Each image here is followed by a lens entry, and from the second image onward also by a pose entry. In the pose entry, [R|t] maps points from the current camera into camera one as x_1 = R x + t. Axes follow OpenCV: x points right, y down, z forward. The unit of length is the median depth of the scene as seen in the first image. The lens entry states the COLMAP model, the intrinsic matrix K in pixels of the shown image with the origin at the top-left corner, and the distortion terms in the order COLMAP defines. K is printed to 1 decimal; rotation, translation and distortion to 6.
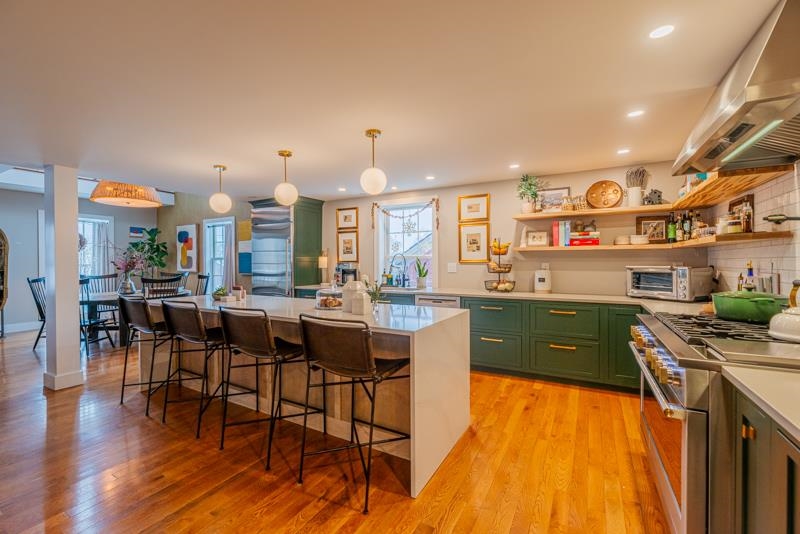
lens RADIAL K [[349.1, 0, 400.0], [0, 349.1, 267.0], [0, 0, 1]] dist [-0.000849, -0.000175]
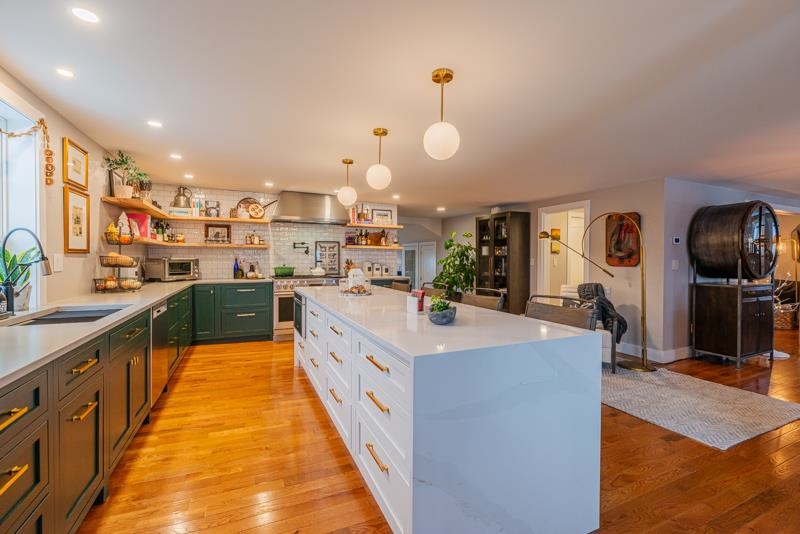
lens RADIAL K [[349.1, 0, 400.0], [0, 349.1, 267.0], [0, 0, 1]] dist [-0.000849, -0.000175]
pose [[-0.793997, -0.017882, 0.607659, -0.767400], [0.003686, 0.999407, 0.034226, -0.011836], [-0.607911, 0.029415, -0.793460, 1.381287]]
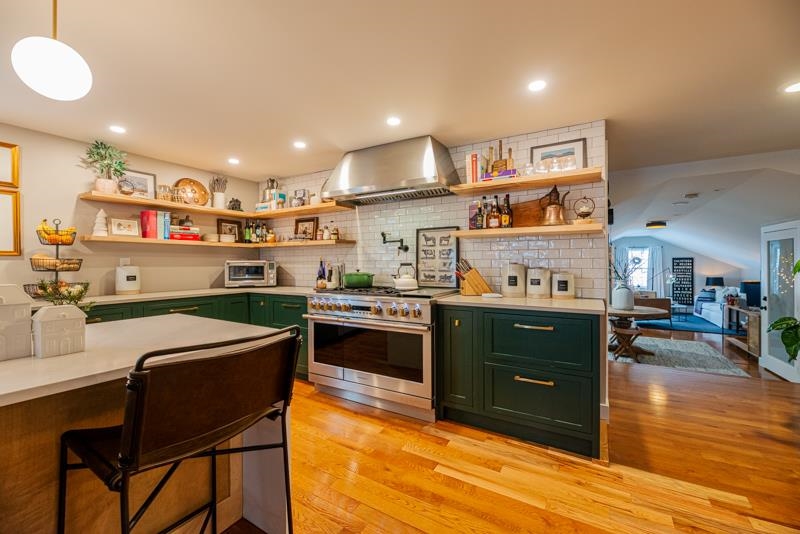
lens RADIAL K [[326.1, 0, 395.8], [0, 326.1, 264.9], [0, 0, 1]] dist [-0.000963, -0.000088]
pose [[0.055645, 0.000355, 0.998451, -0.344489], [0.015083, 0.999886, -0.001196, 0.017481], [-0.998337, 0.015126, 0.055633, 0.355327]]
